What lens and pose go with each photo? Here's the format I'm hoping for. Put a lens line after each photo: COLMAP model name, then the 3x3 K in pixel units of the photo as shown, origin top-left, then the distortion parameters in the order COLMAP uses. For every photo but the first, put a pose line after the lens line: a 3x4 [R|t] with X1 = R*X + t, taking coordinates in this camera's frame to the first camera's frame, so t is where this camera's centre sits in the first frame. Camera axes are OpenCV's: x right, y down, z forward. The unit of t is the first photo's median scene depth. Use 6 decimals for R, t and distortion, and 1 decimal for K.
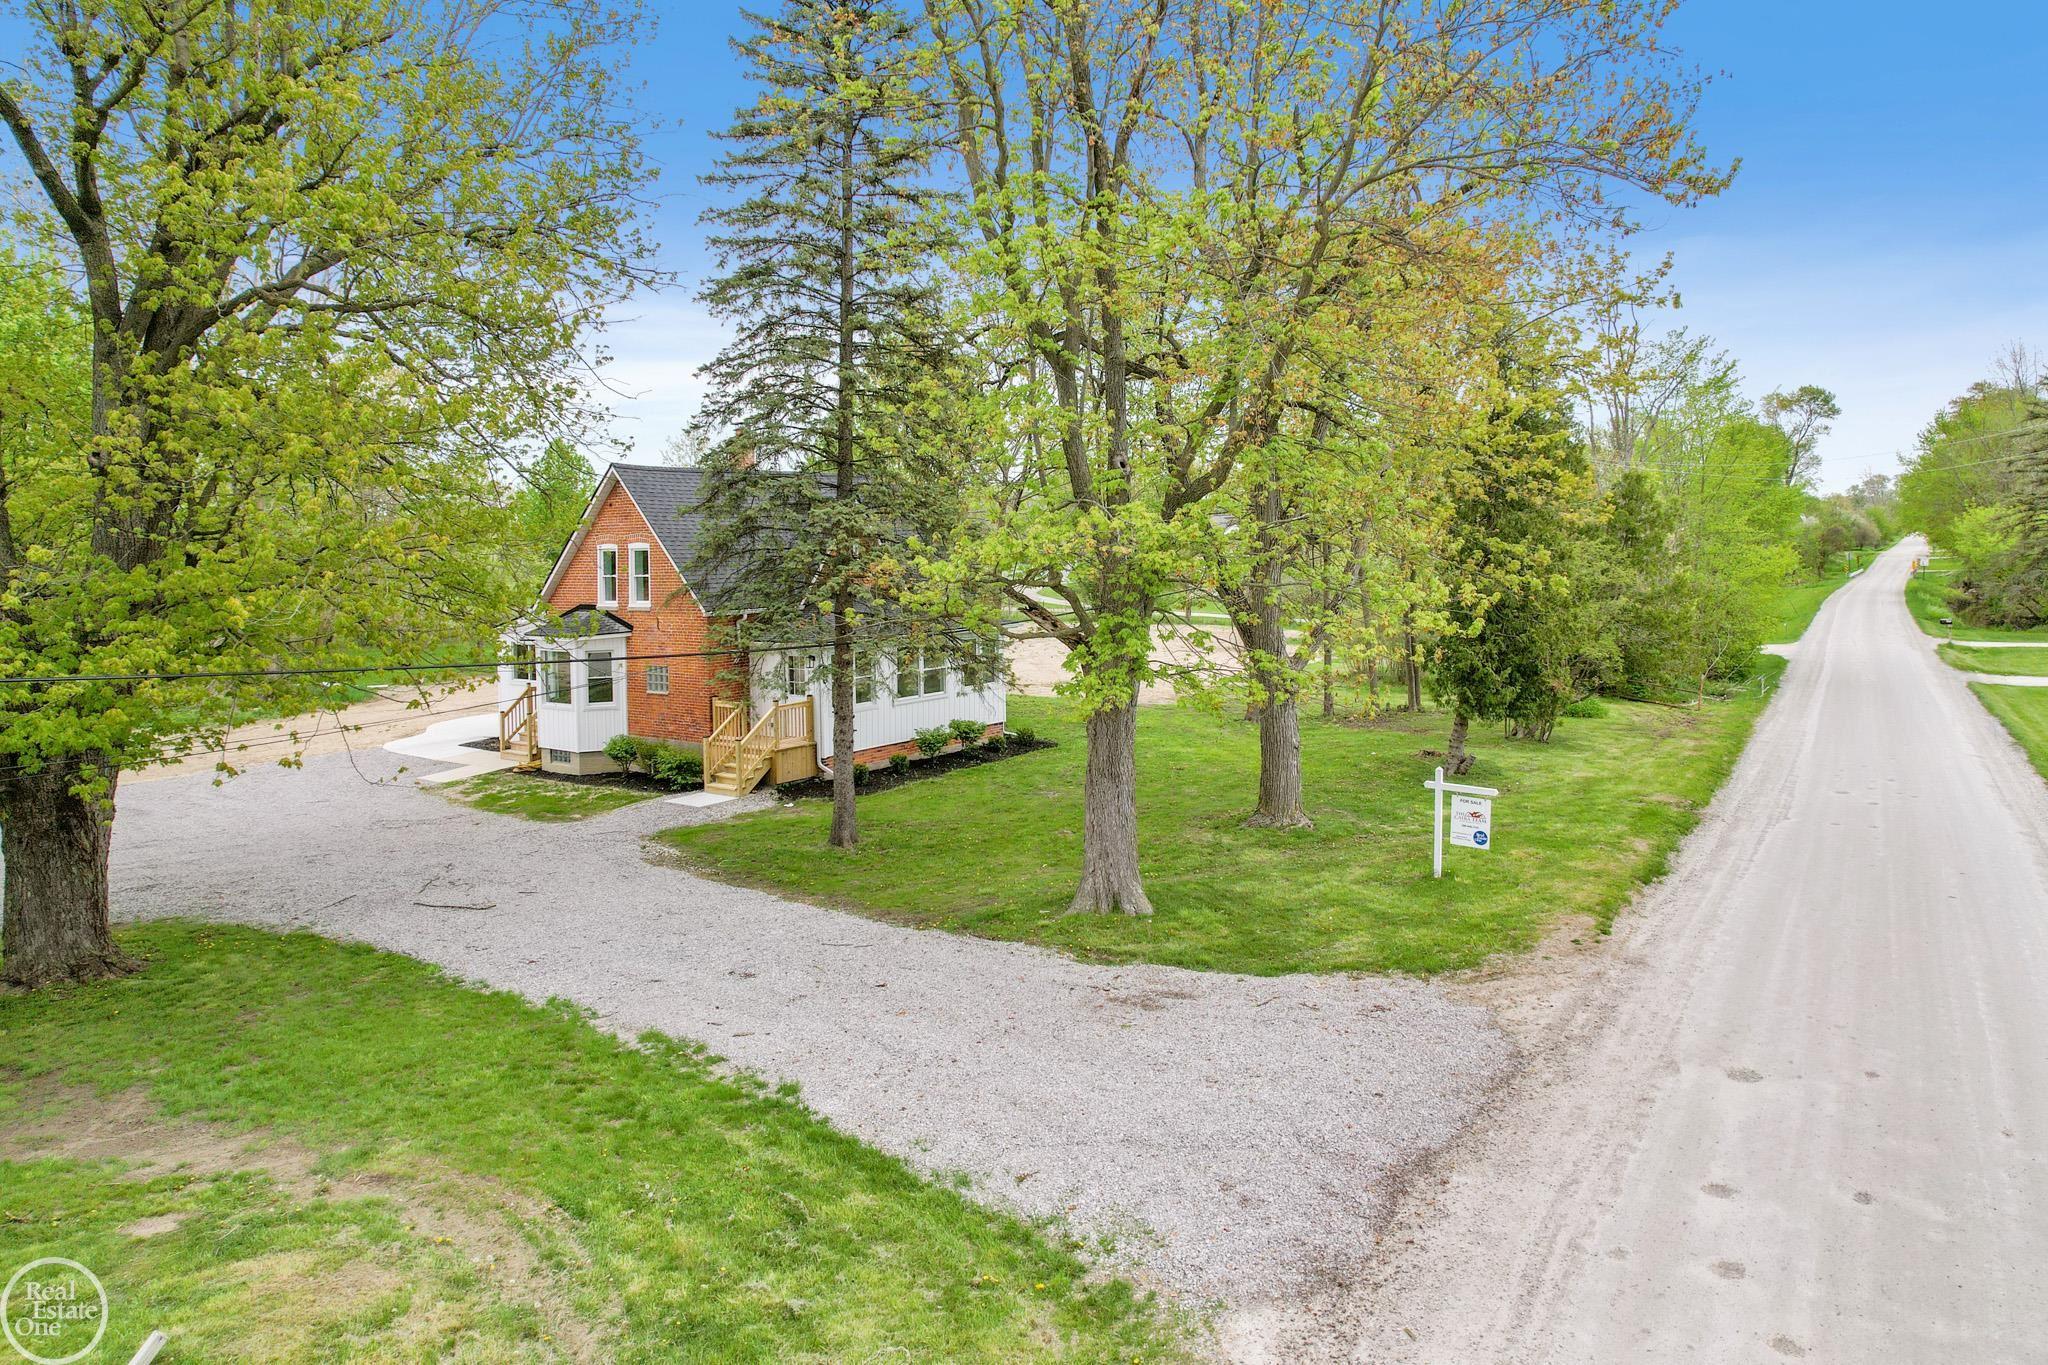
lens RADIAL K [[1309.4, 0, 980.1], [0, 1309.4, 511.8], [0, 0, 1]] dist [-0.004427, -0.001216]
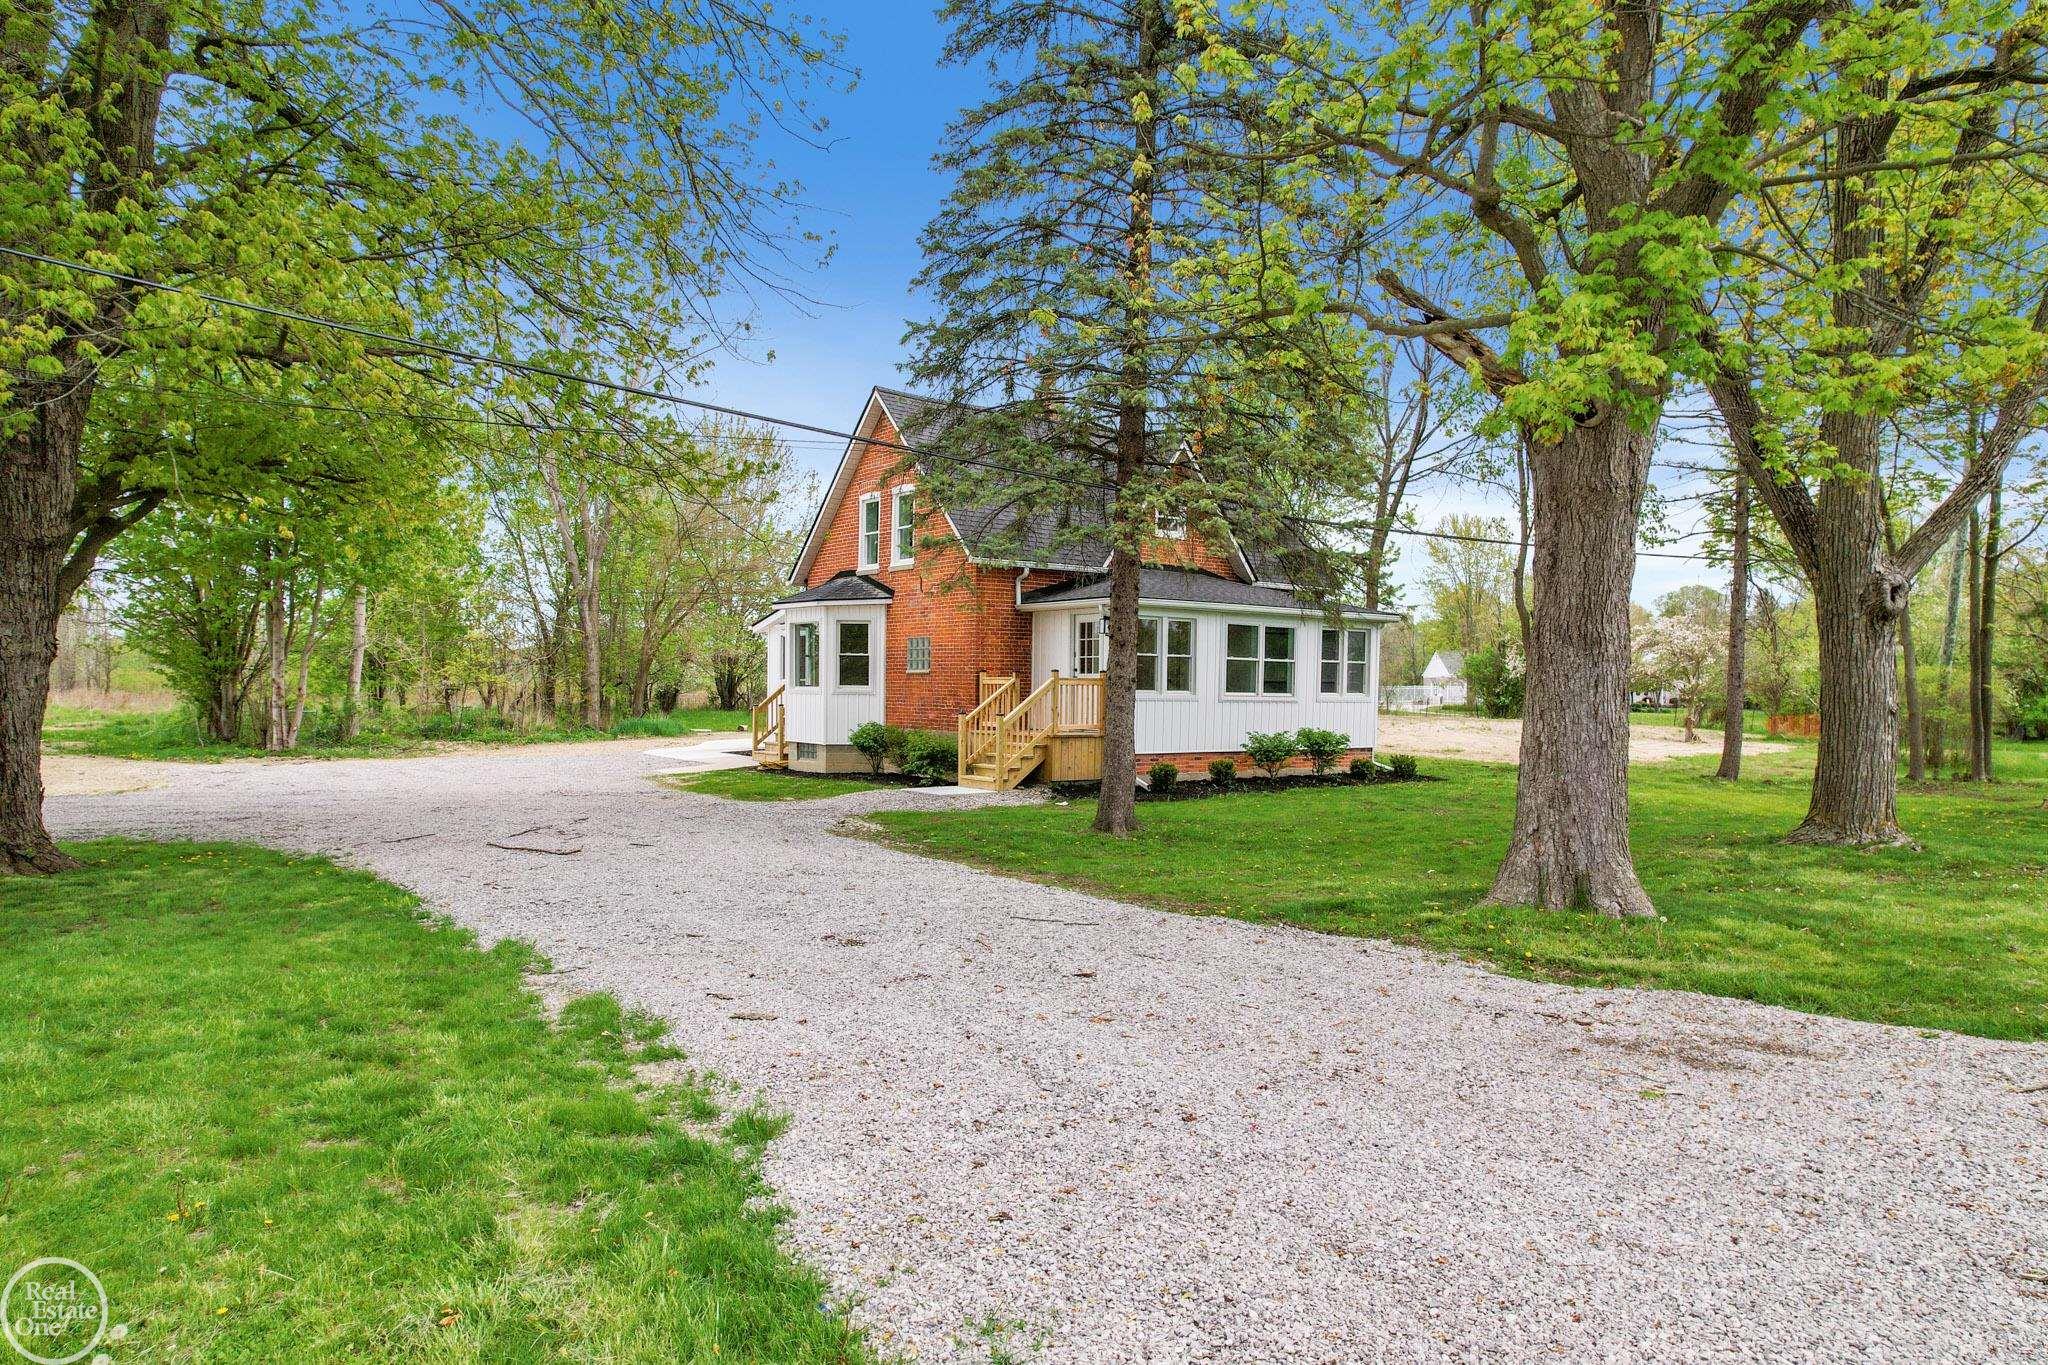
lens RADIAL K [[1283.9, 0, 1016.8], [0, 1283.9, 731.6], [0, 0, 1]] dist [-0.028648, 0.000527]
pose [[0.965447, 0.045852, -0.256535, 0.012764], [-0.030041, 0.997419, 0.065217, 0.161898], [0.258863, -0.055257, 0.964332, 0.360258]]
